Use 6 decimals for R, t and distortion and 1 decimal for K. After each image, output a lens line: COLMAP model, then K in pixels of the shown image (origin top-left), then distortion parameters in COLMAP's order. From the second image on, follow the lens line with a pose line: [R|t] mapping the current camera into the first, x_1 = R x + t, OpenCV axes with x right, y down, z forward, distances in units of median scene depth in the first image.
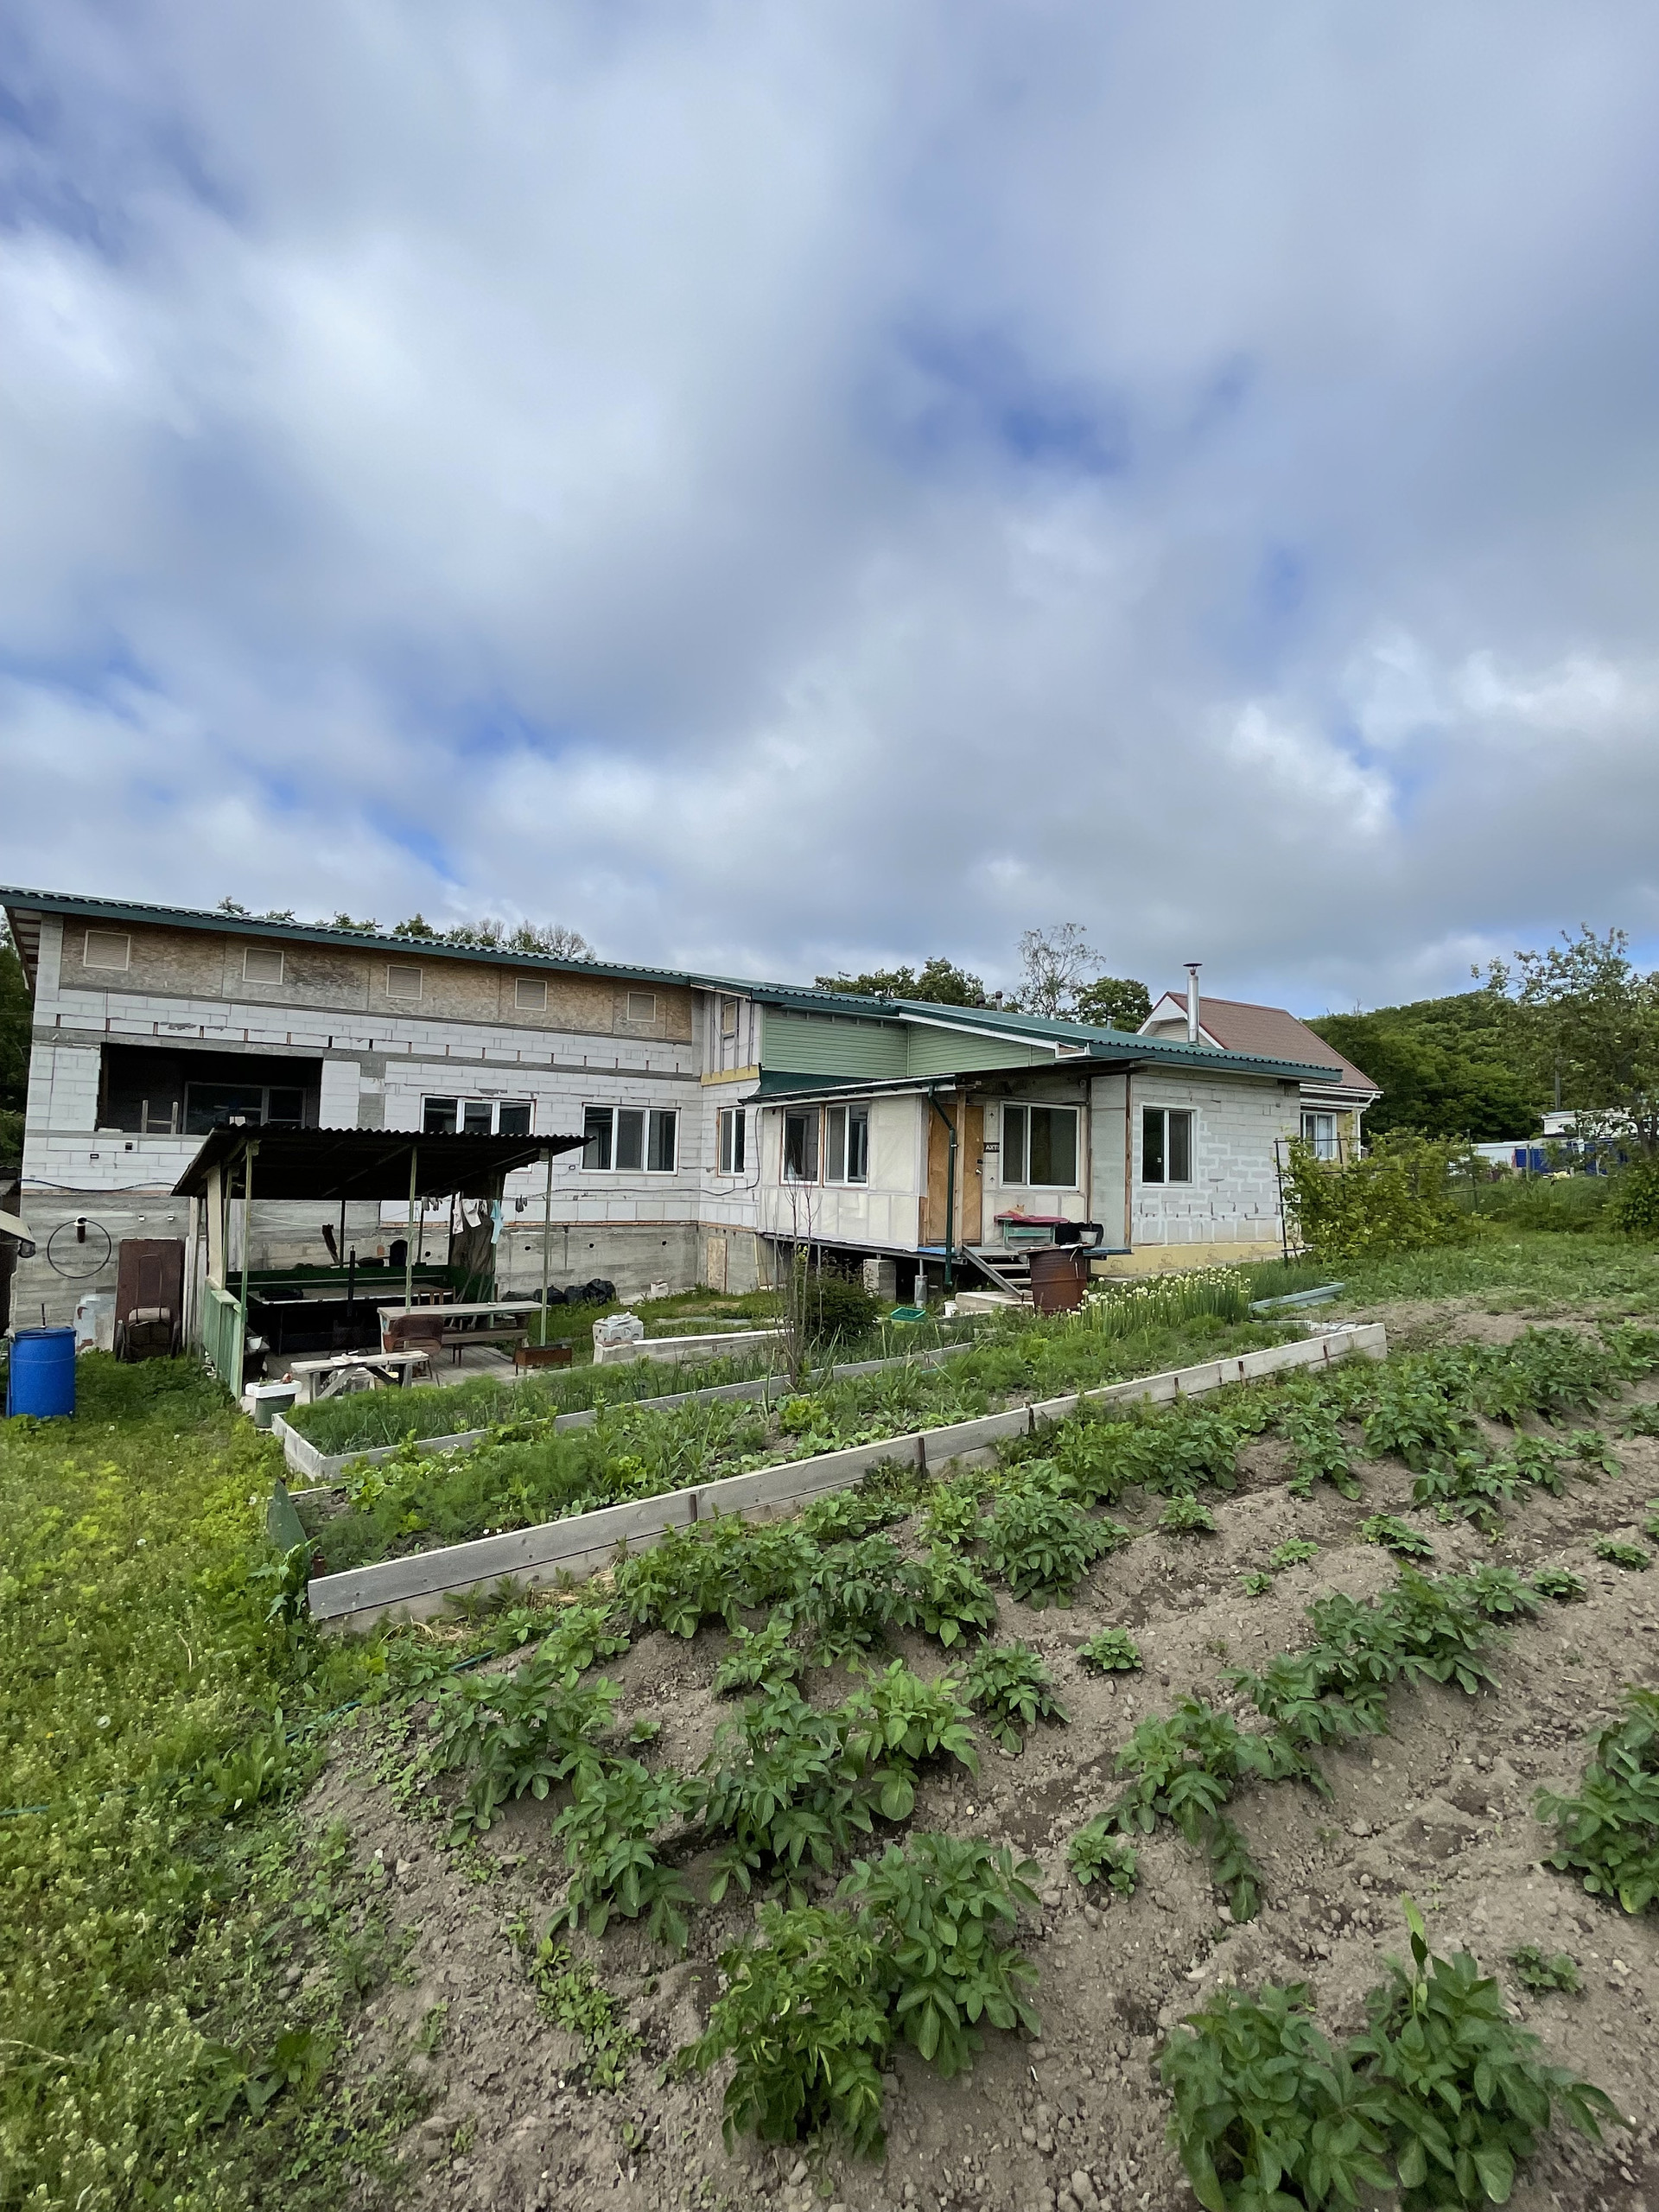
lens RADIAL K [[1051.3, 0, 816.4], [0, 1051.3, 1097.3], [0, 0, 1]] dist [-0.001767, -0.000526]
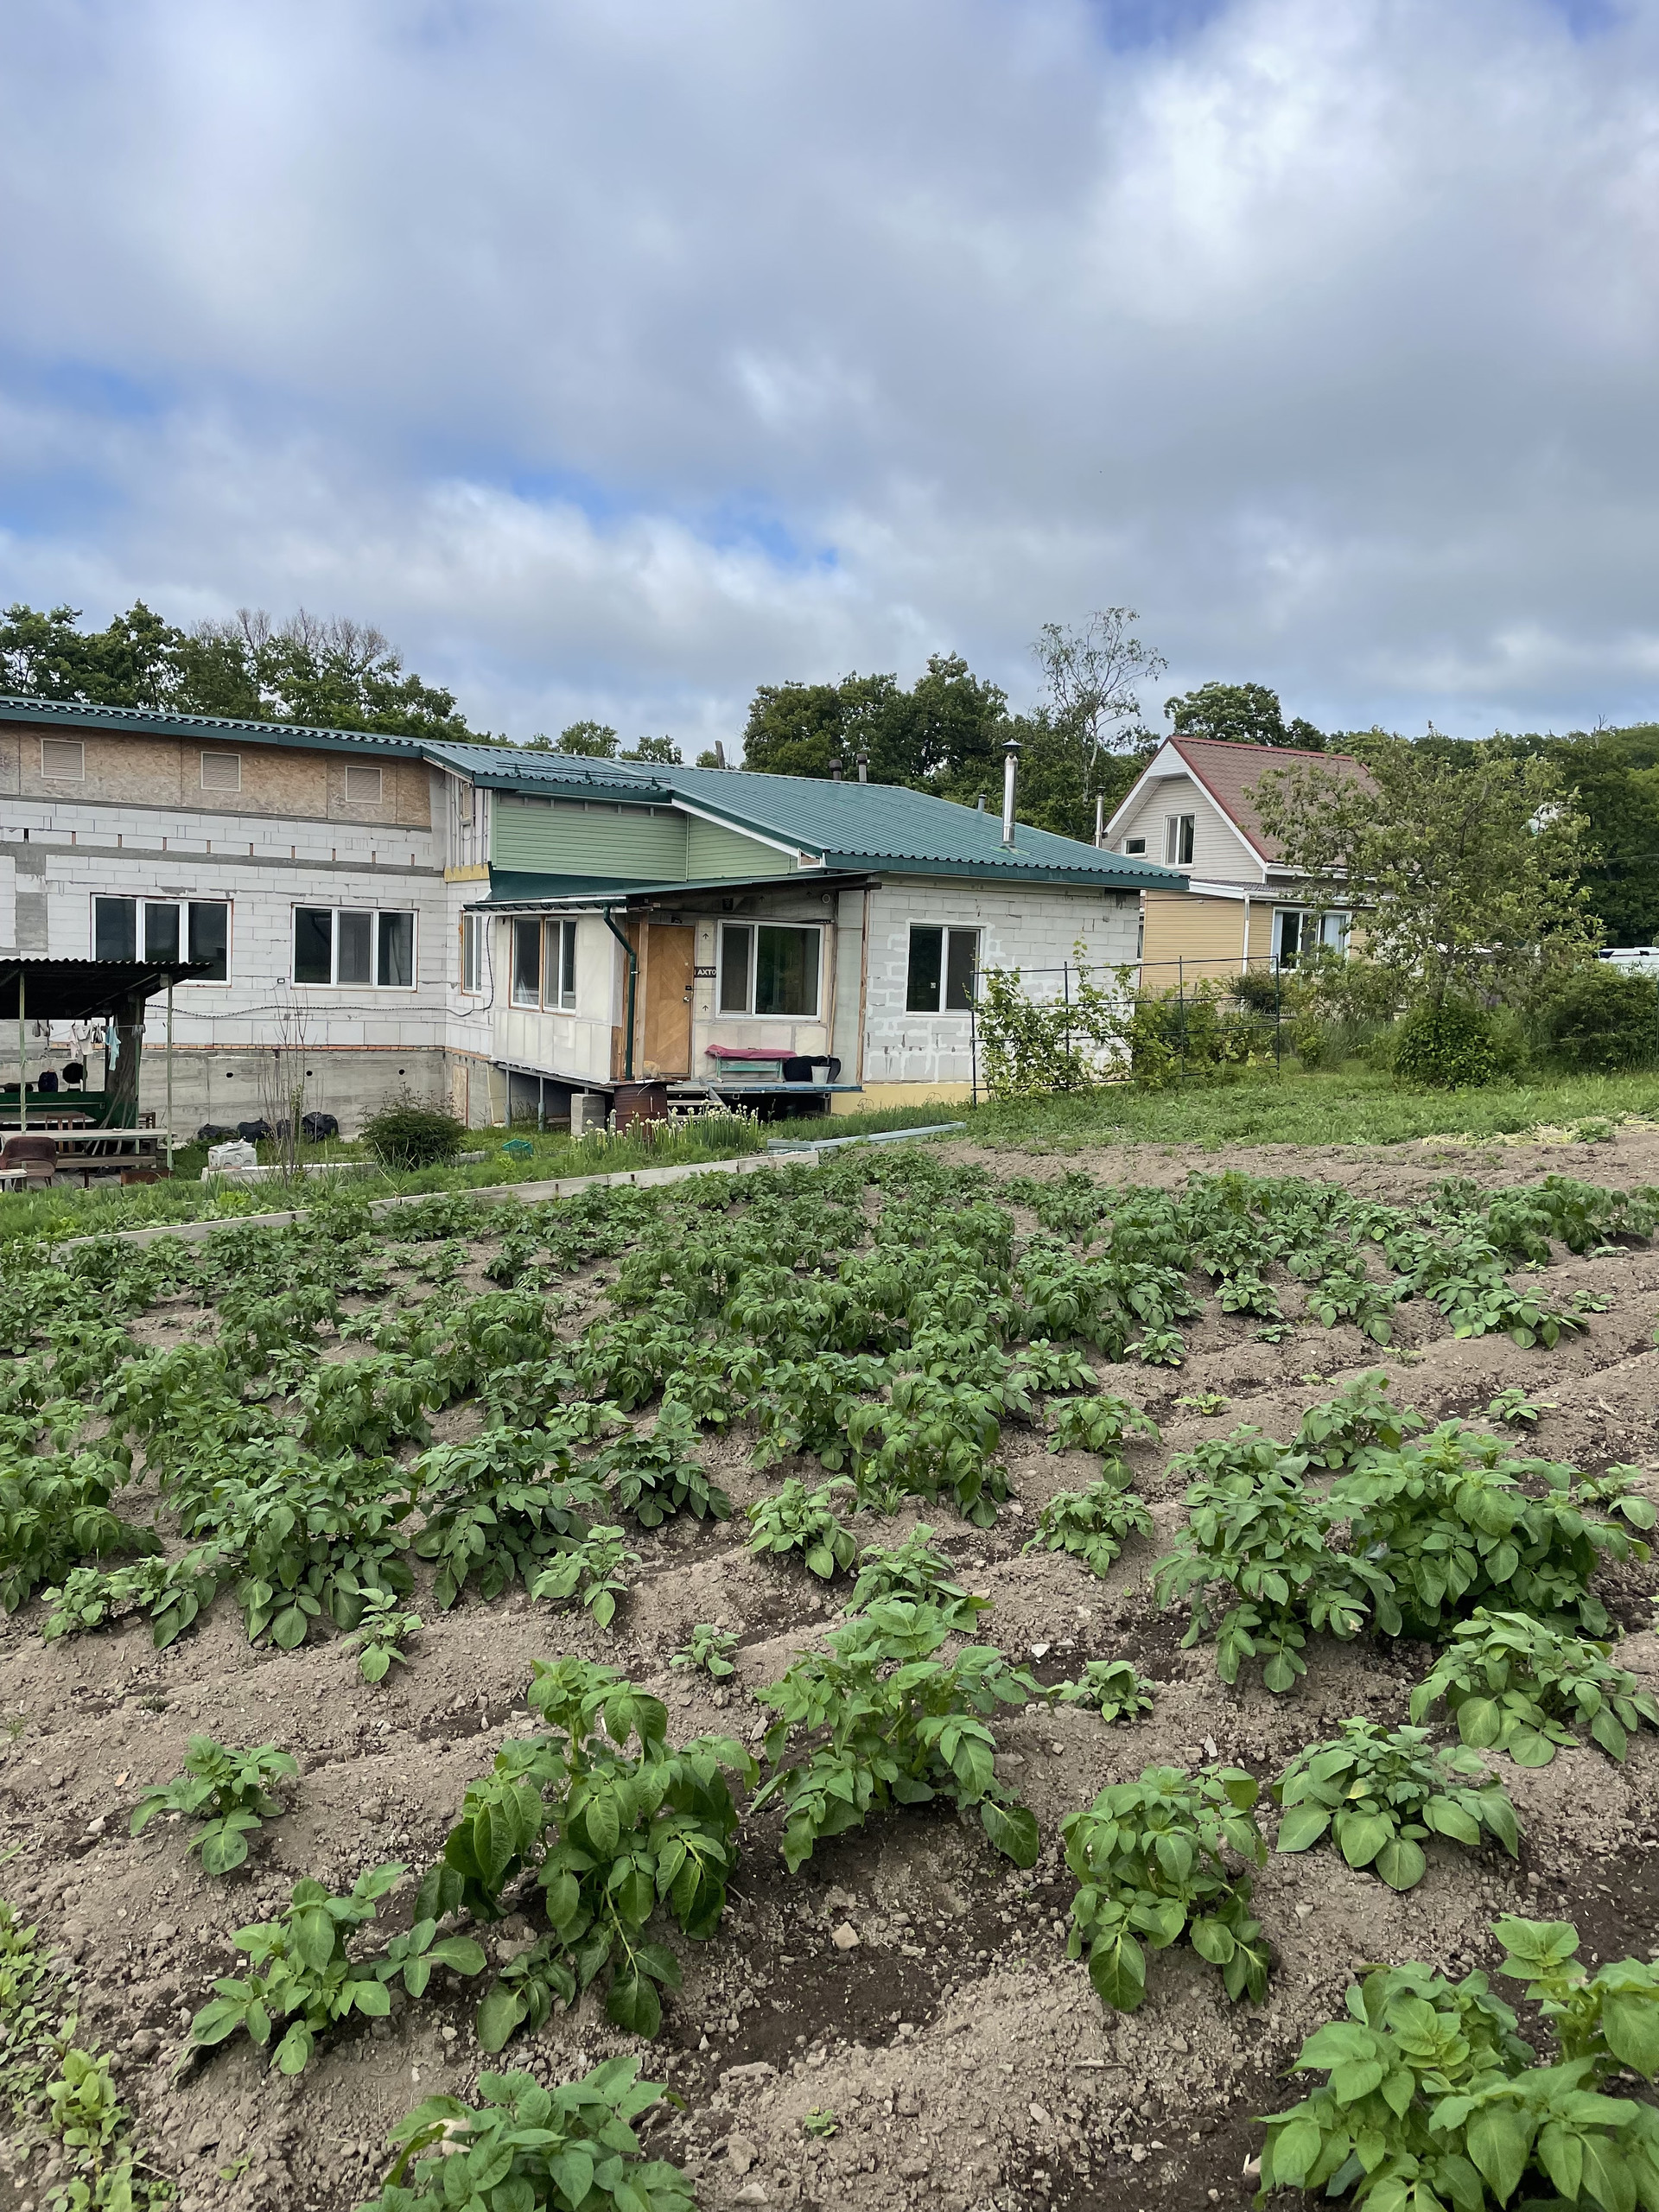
lens RADIAL K [[1665.1, 0, 839.9], [0, 1665.1, 1099.5], [0, 0, 1]] dist [0.011698, -0.011182]
pose [[0.999715, 0.015150, -0.018465, 0.270071], [-0.012132, 0.988027, 0.153802, -0.056158], [0.020574, -0.153534, 0.987929, -0.362384]]
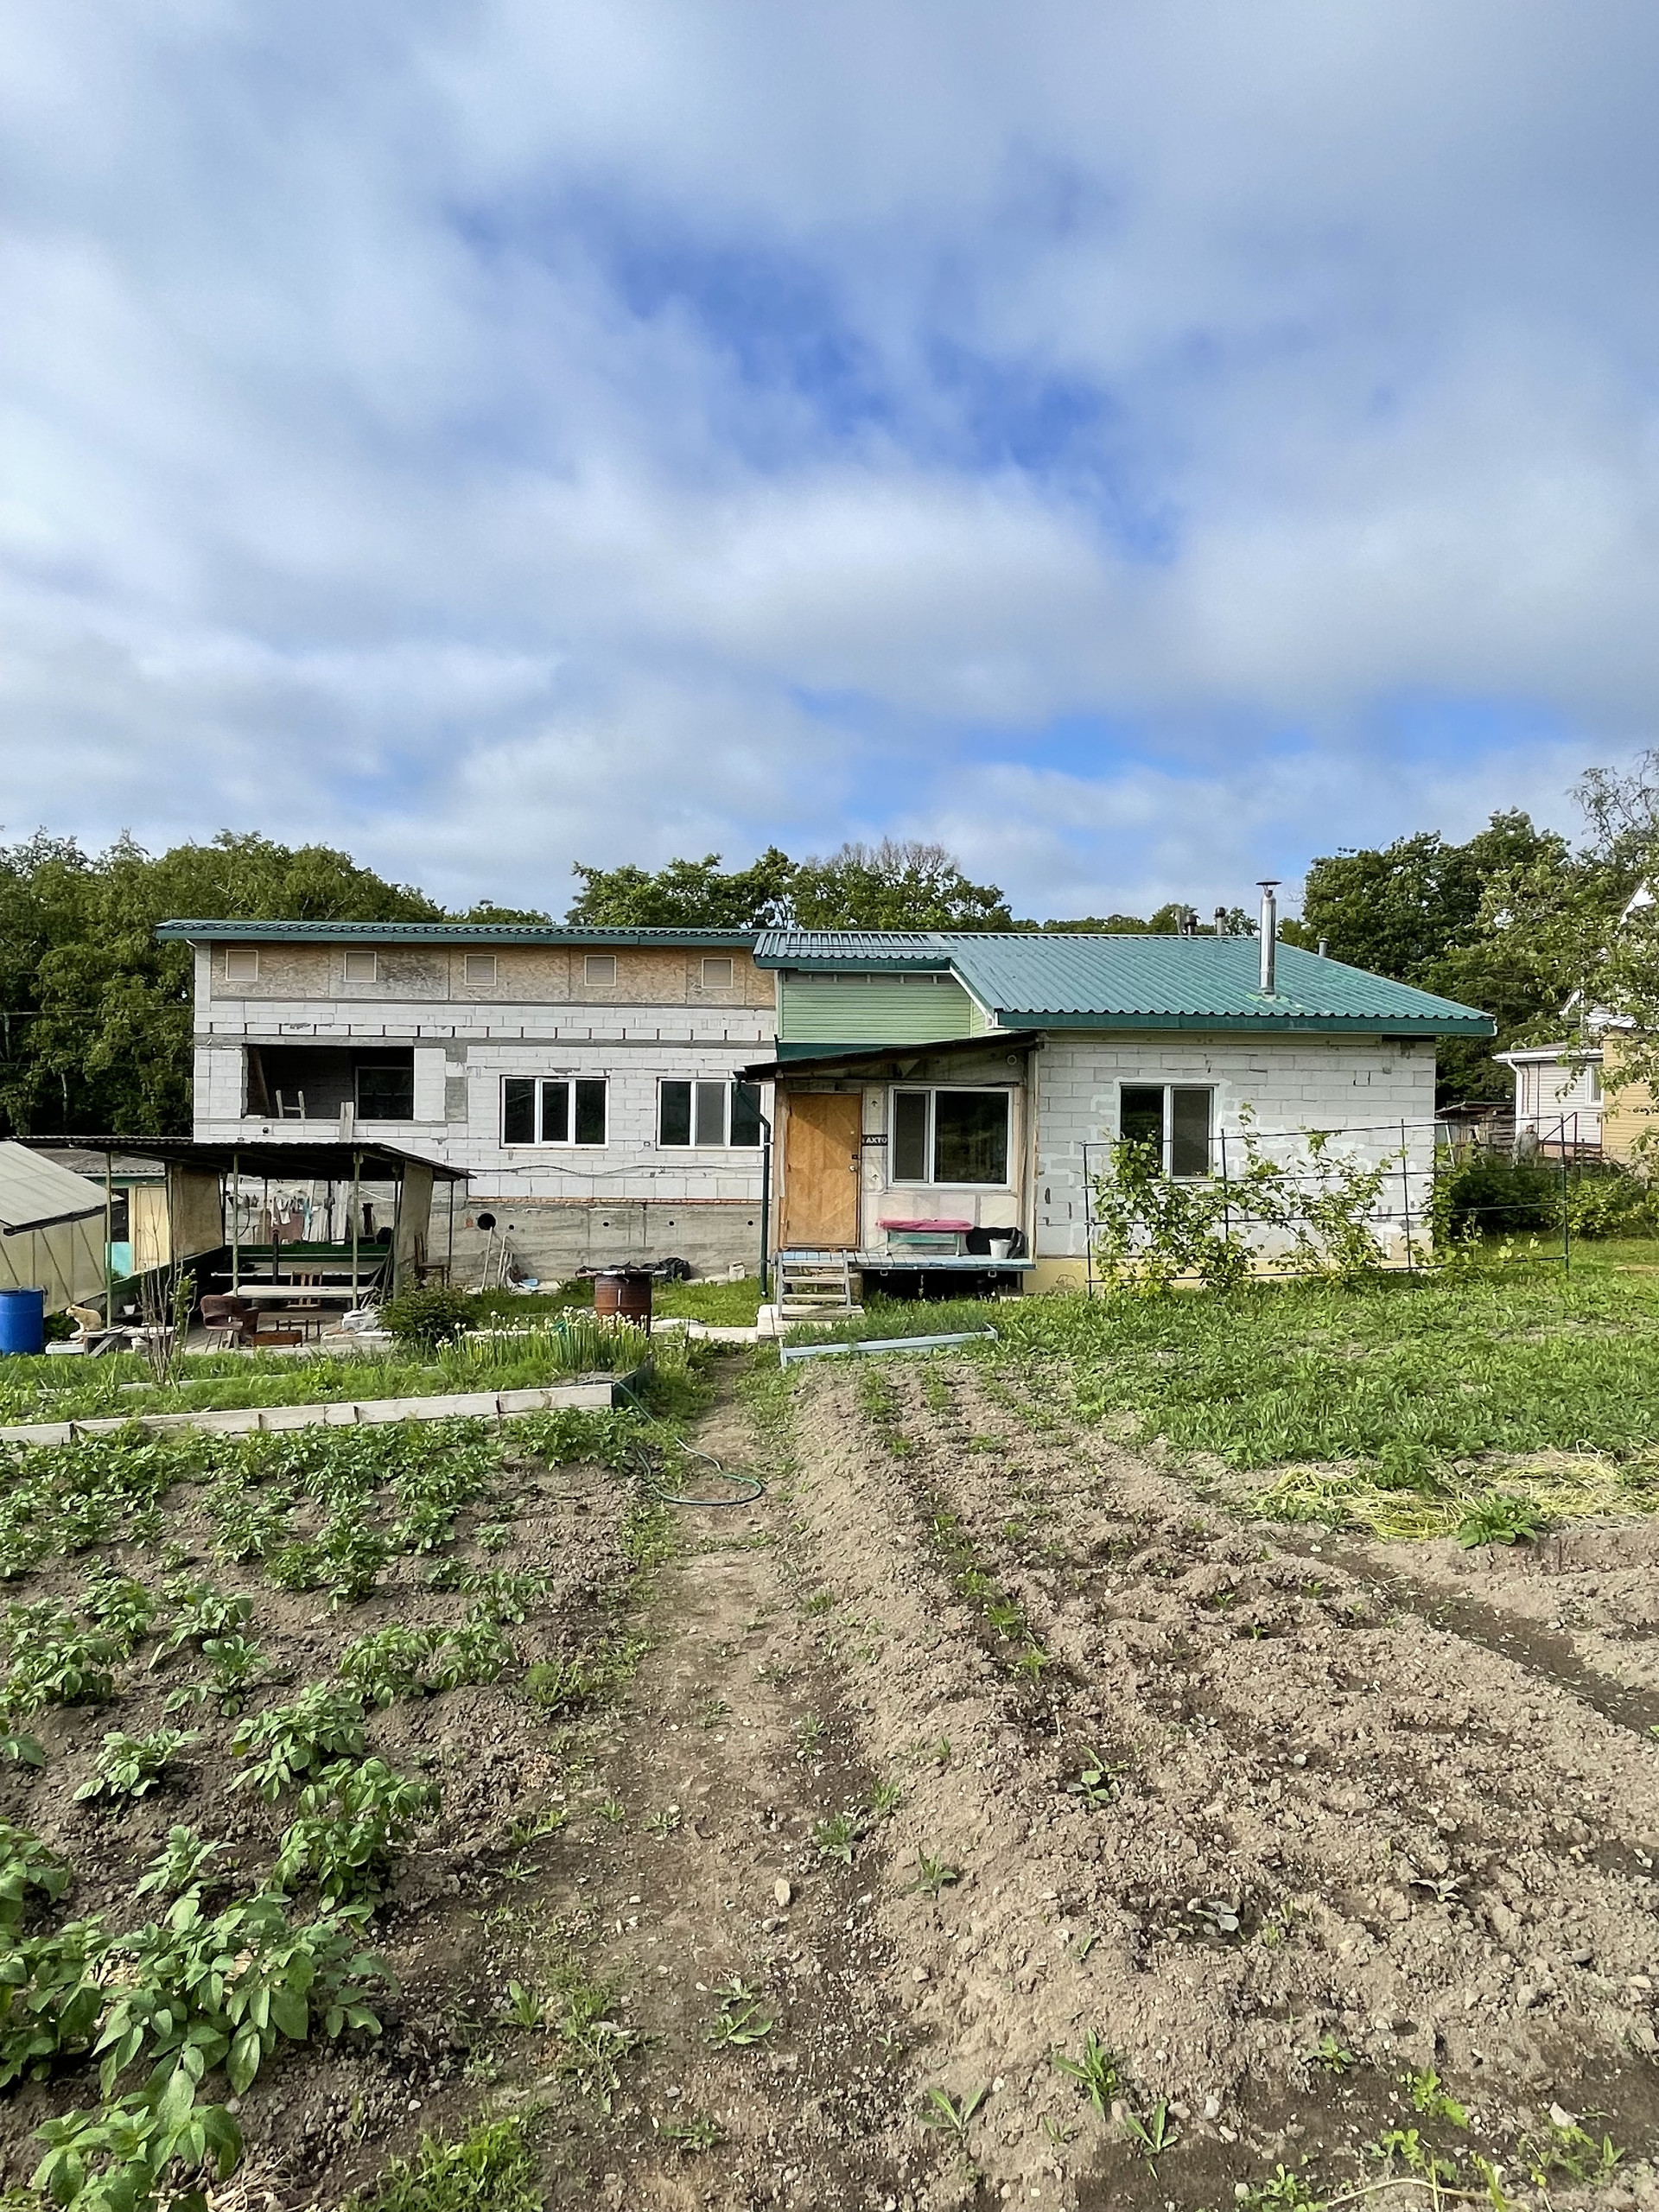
lens RADIAL K [[1302.0, 0, 840.0], [0, 1302.0, 1100.3], [0, 0, 1]] dist [-0.016122, -0.000369]
pose [[0.867790, -0.006337, -0.496890, 0.592486], [0.042997, 0.997126, 0.062375, -0.047043], [0.495067, -0.075493, 0.865569, 0.046822]]
